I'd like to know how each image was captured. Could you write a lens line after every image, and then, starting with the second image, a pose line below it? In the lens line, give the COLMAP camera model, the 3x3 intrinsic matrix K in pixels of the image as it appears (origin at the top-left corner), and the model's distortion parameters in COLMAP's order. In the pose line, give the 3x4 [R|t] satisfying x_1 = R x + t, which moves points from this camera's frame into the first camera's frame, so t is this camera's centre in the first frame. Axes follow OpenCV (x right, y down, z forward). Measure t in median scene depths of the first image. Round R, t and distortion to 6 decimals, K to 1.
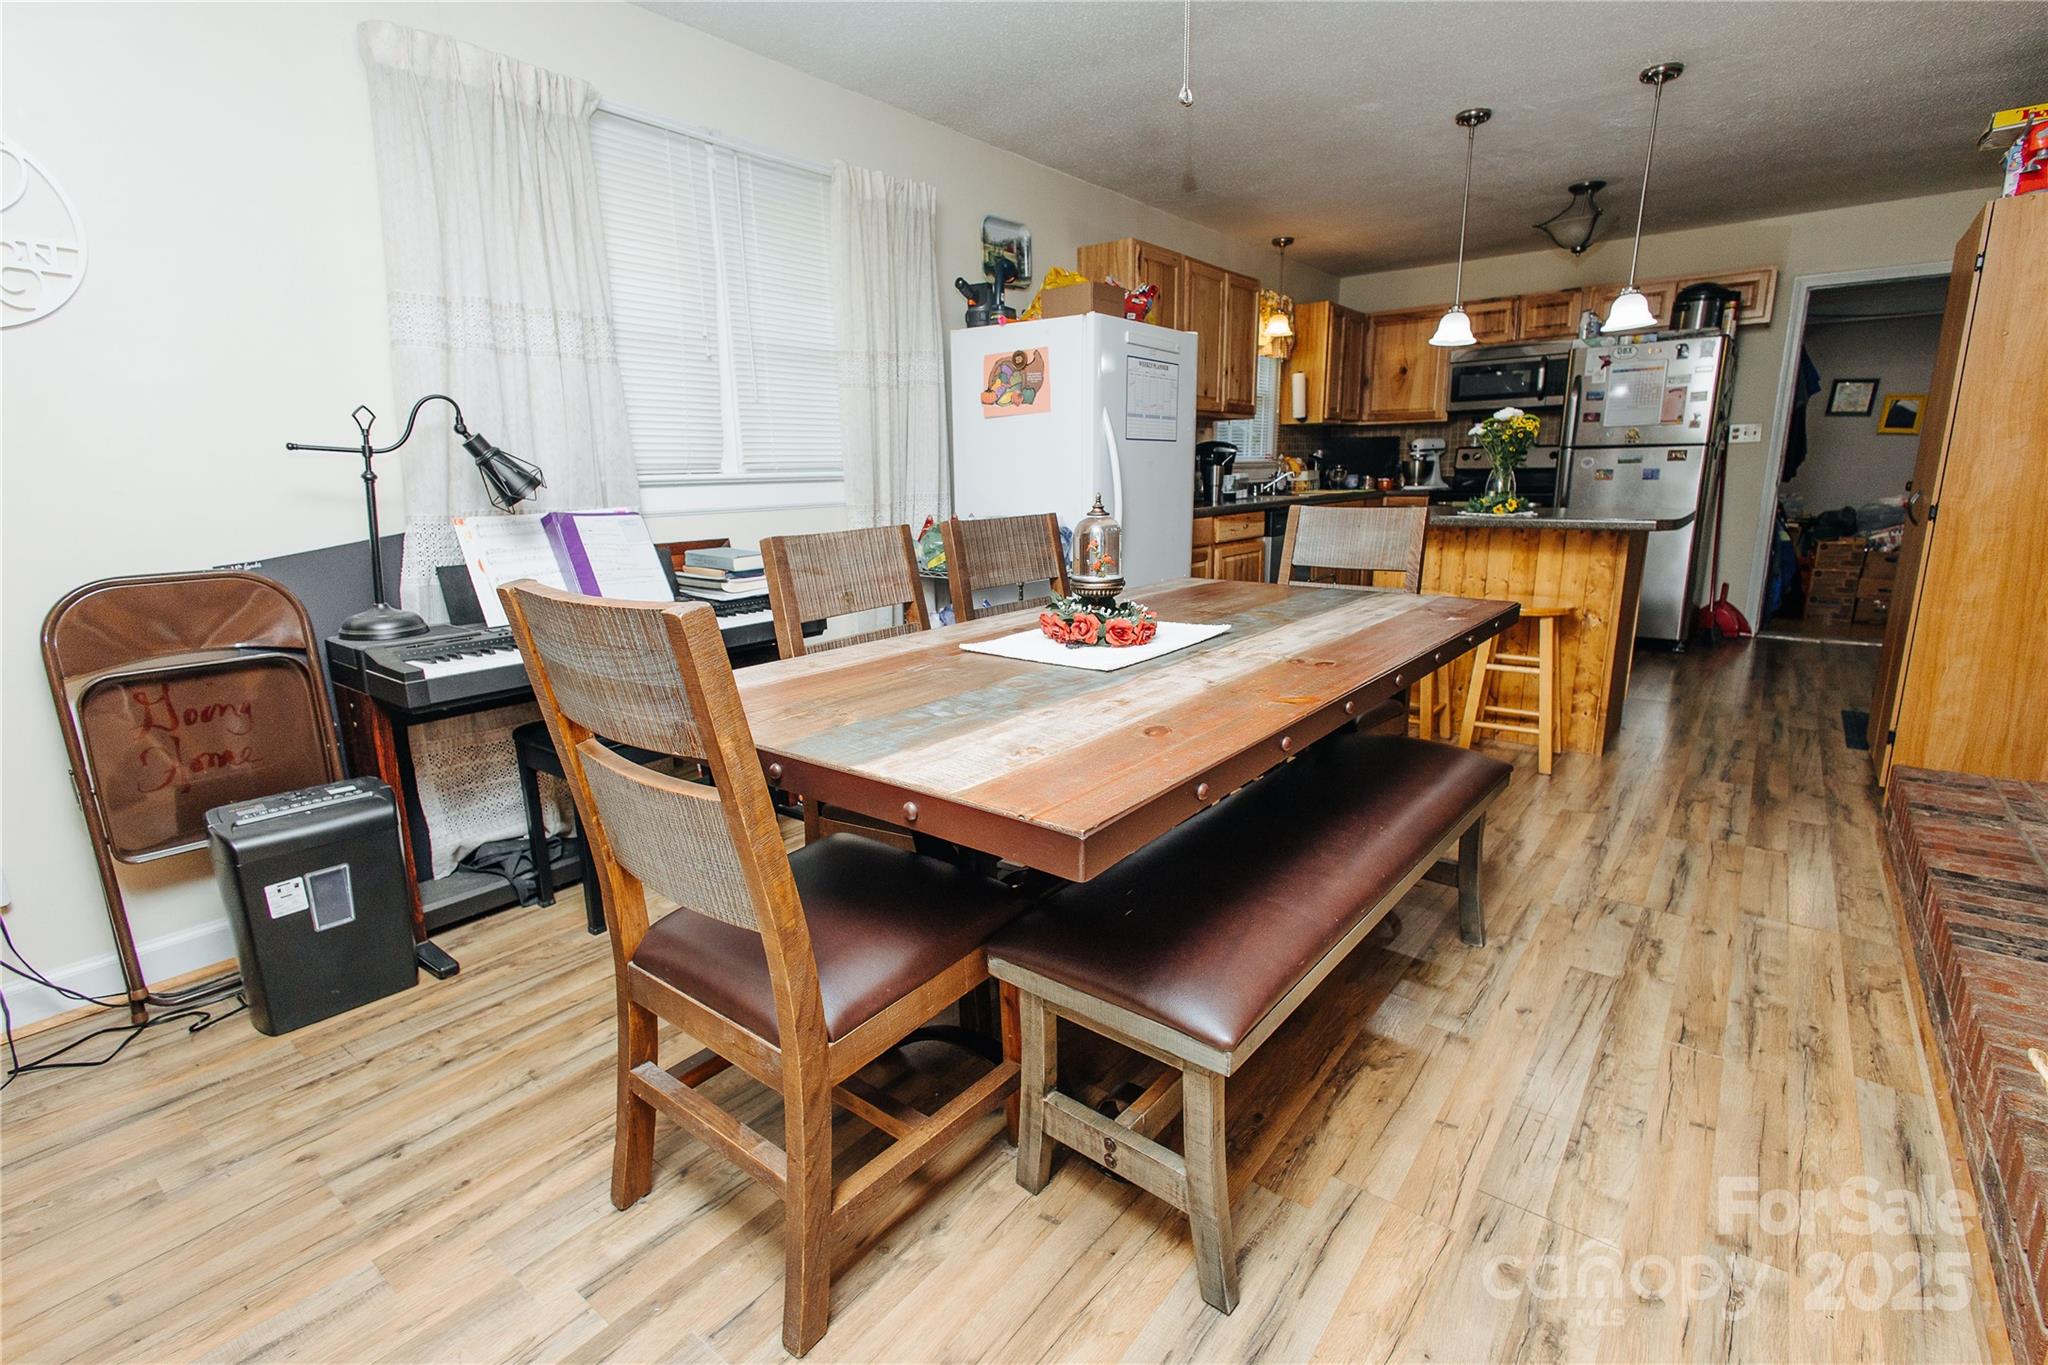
lens RADIAL K [[937.0, 0, 1022.6], [0, 937.0, 671.7], [0, 0, 1]] dist [0.014465, -0.004574]
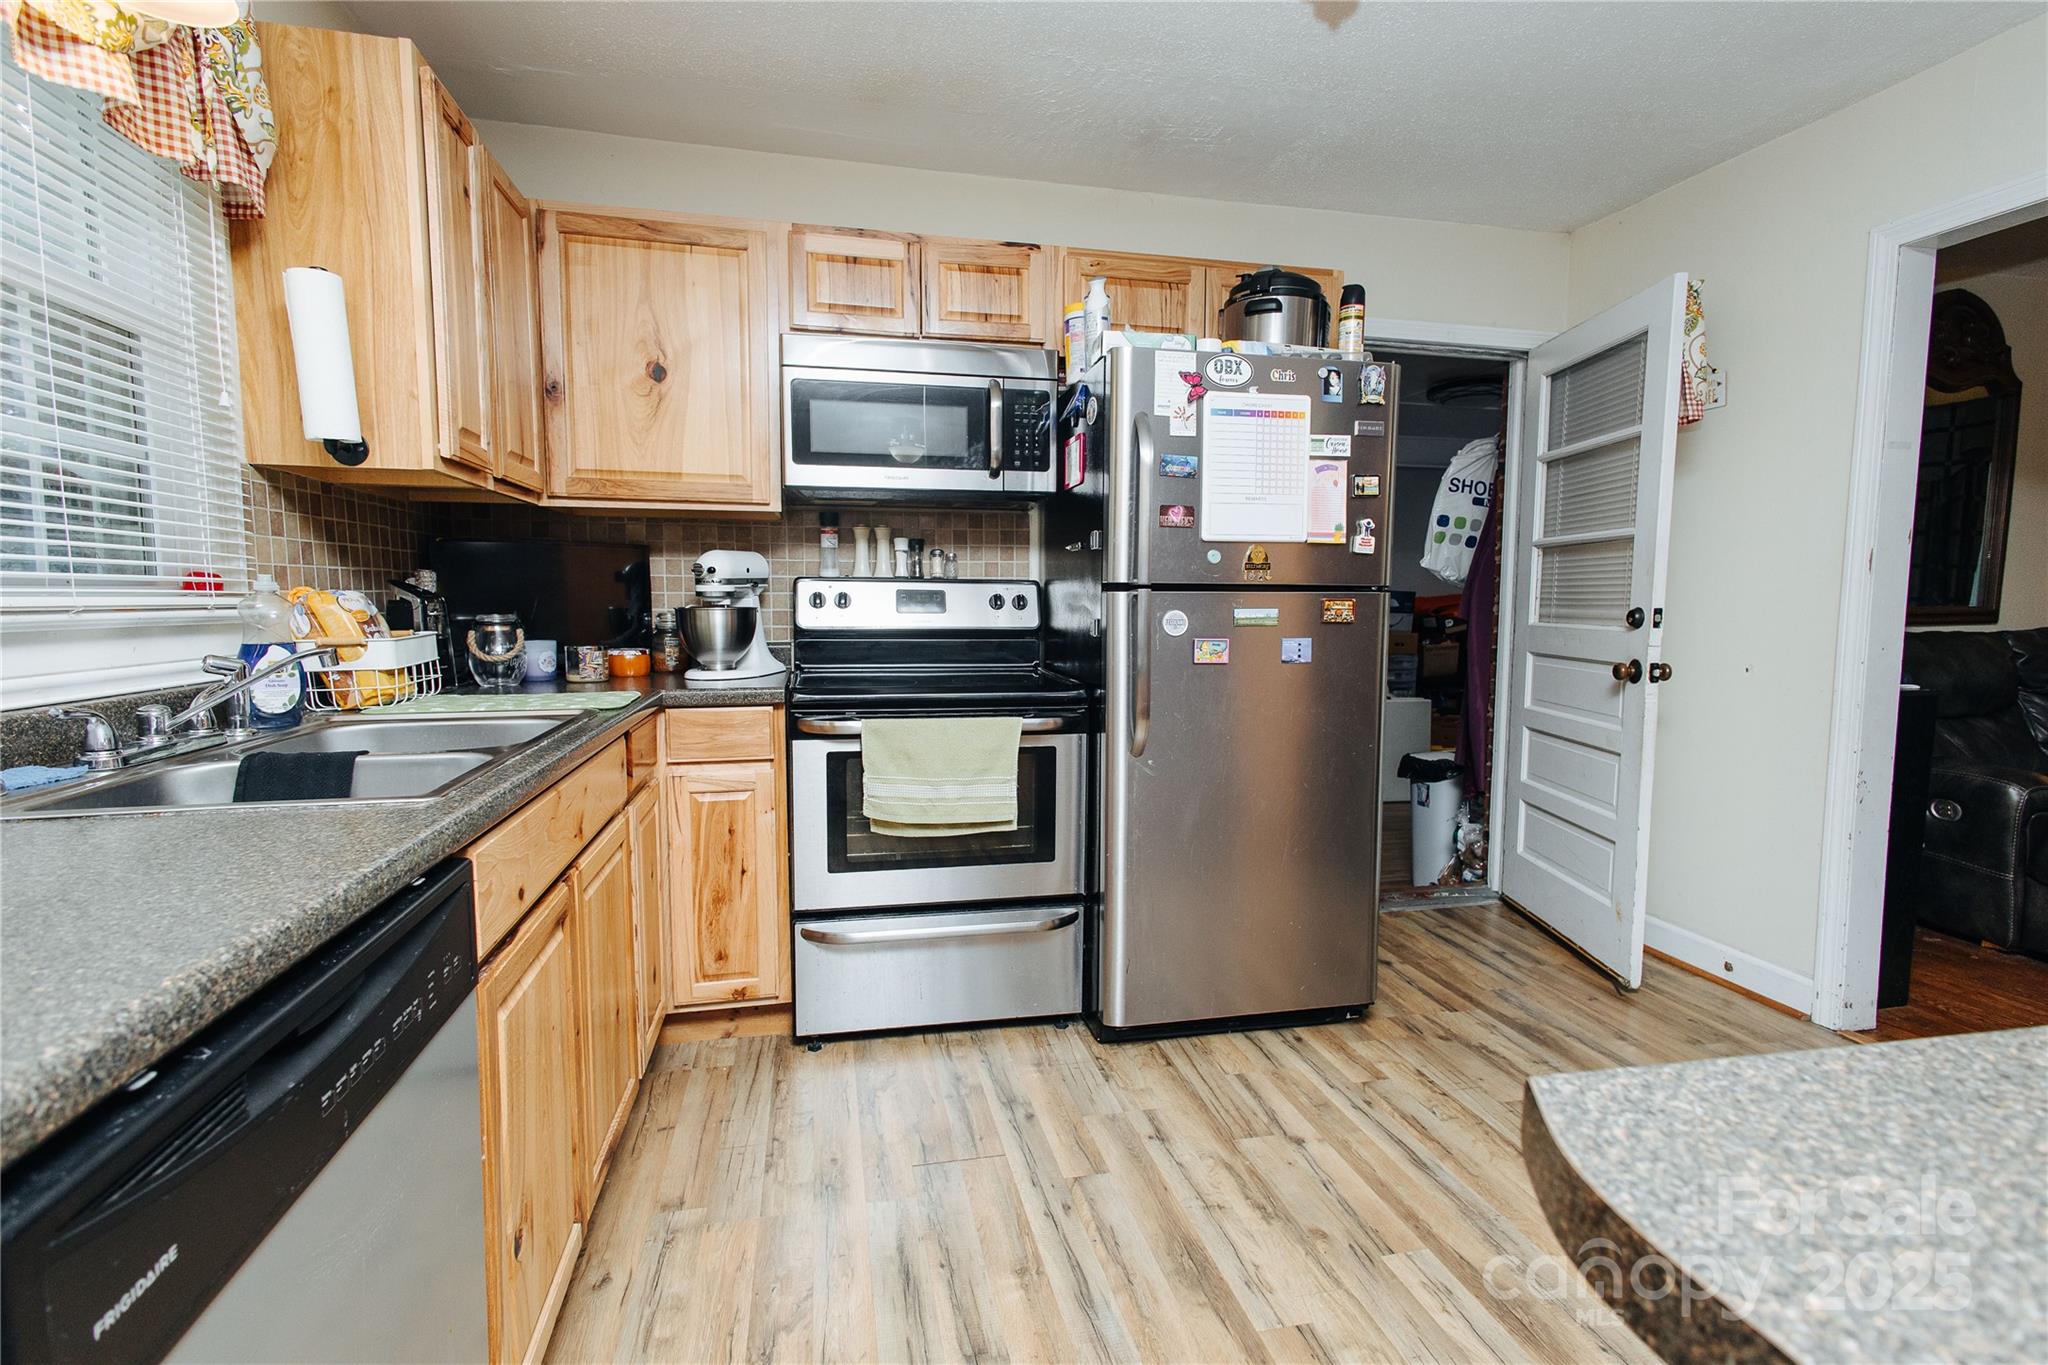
lens RADIAL K [[937.0, 0, 1017.9], [0, 937.0, 679.6], [0, 0, 1]] dist [0.014465, -0.004574]
pose [[0.633370, -0.046571, 0.772446, 0.549043], [0.148778, 0.986894, -0.062491, -0.421499], [-0.759412, 0.154503, 0.631998, 1.842488]]
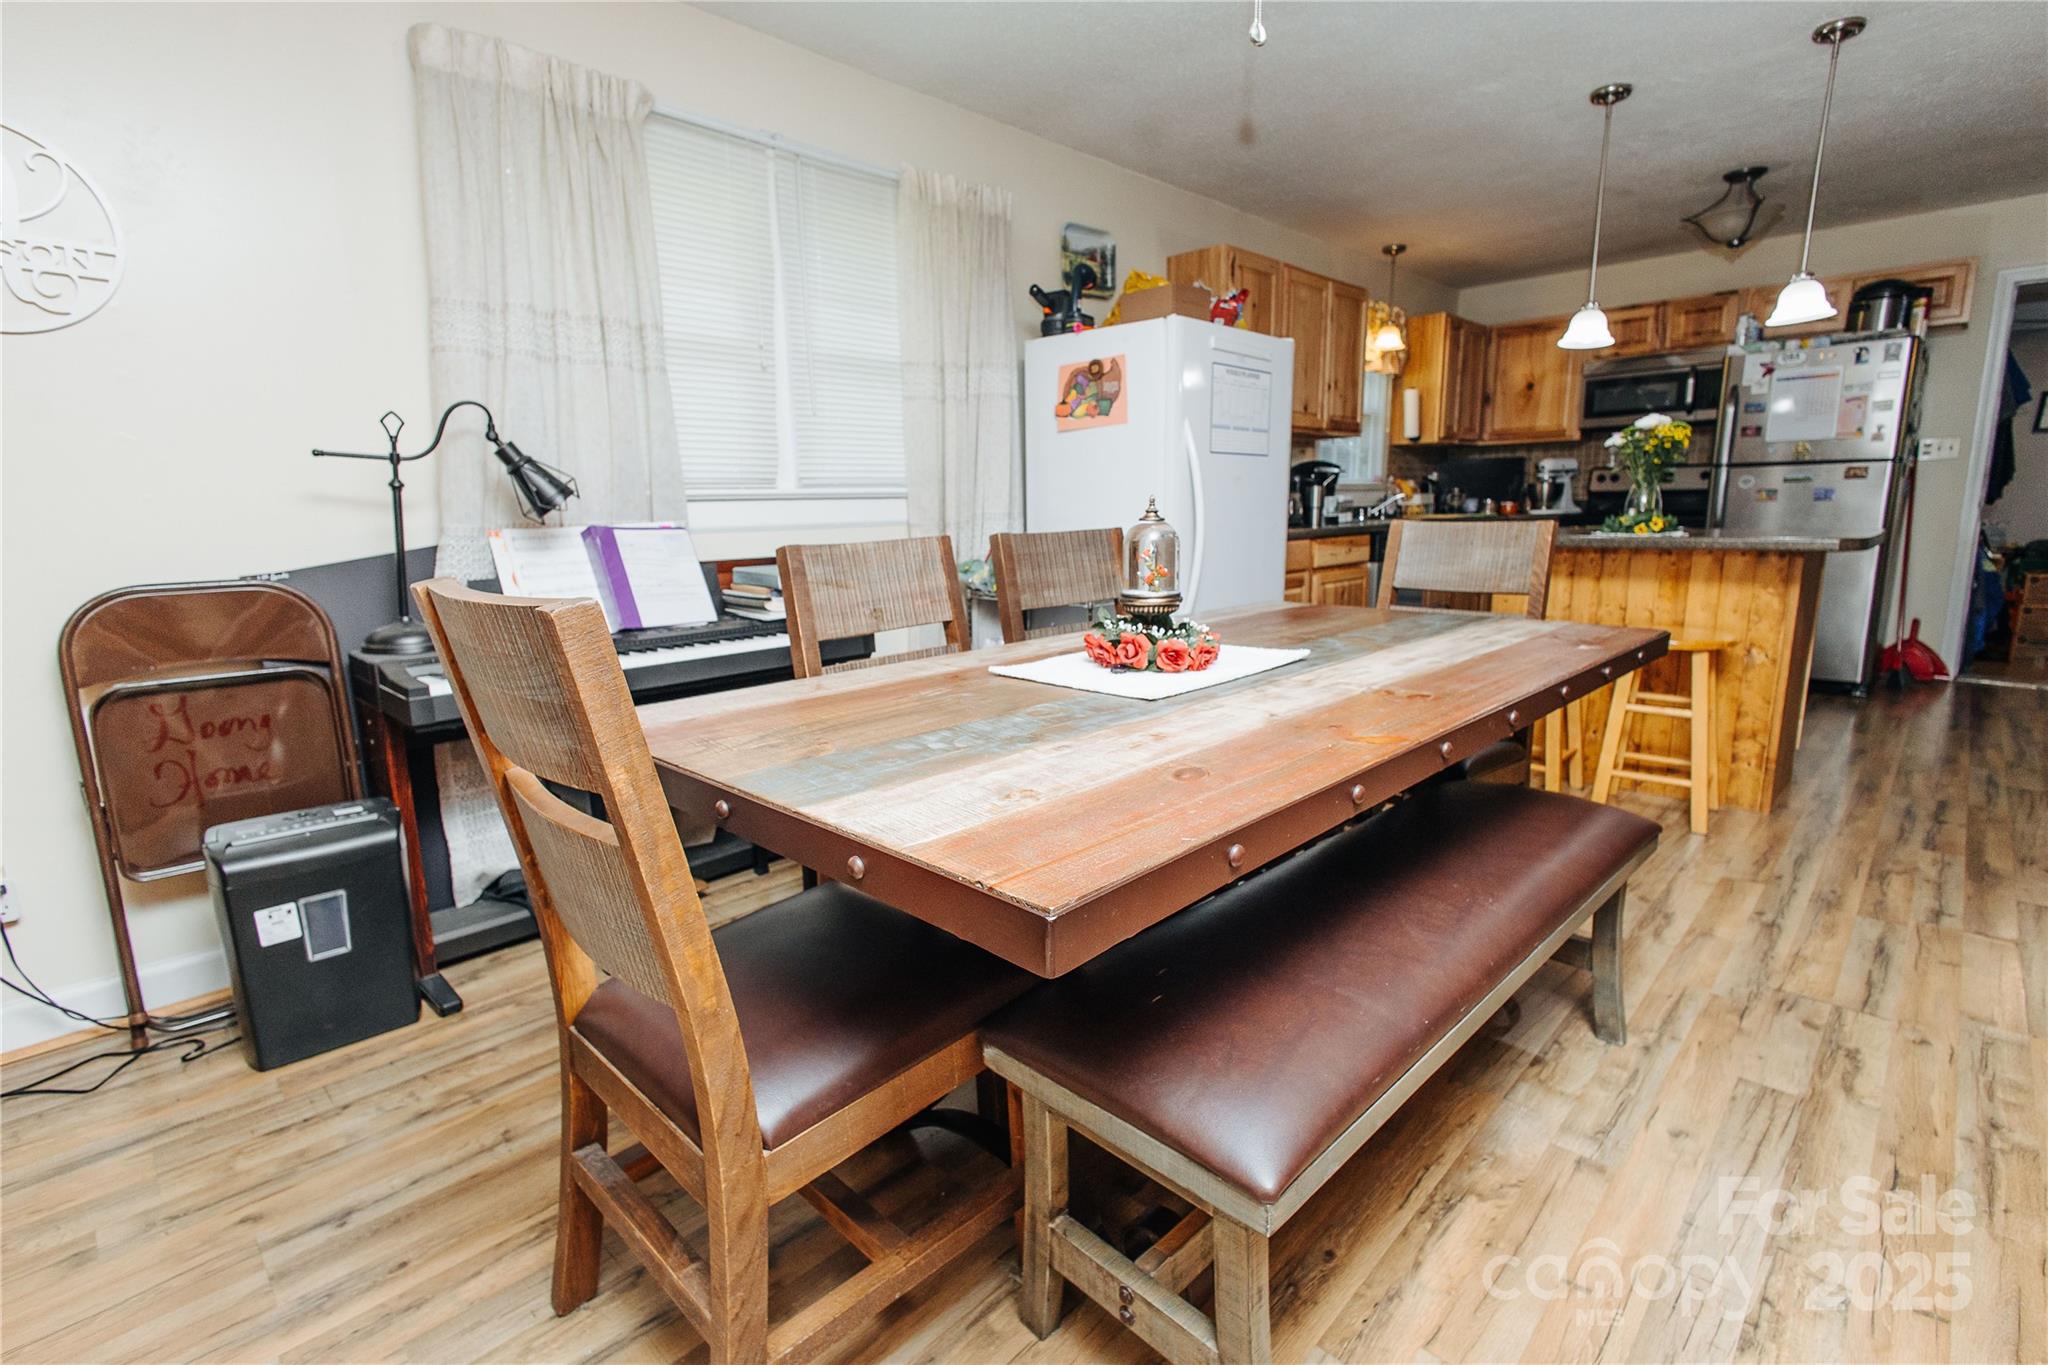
lens RADIAL K [[937.0, 0, 1030.5], [0, 937.0, 674.5], [0, 0, 1]] dist [0.014465, -0.004574]
pose [[0.994397, 0.016420, -0.104431, 0.052084], [-0.019788, 0.999314, -0.031301, 0.003898], [0.103846, 0.033192, 0.994039, 0.110862]]
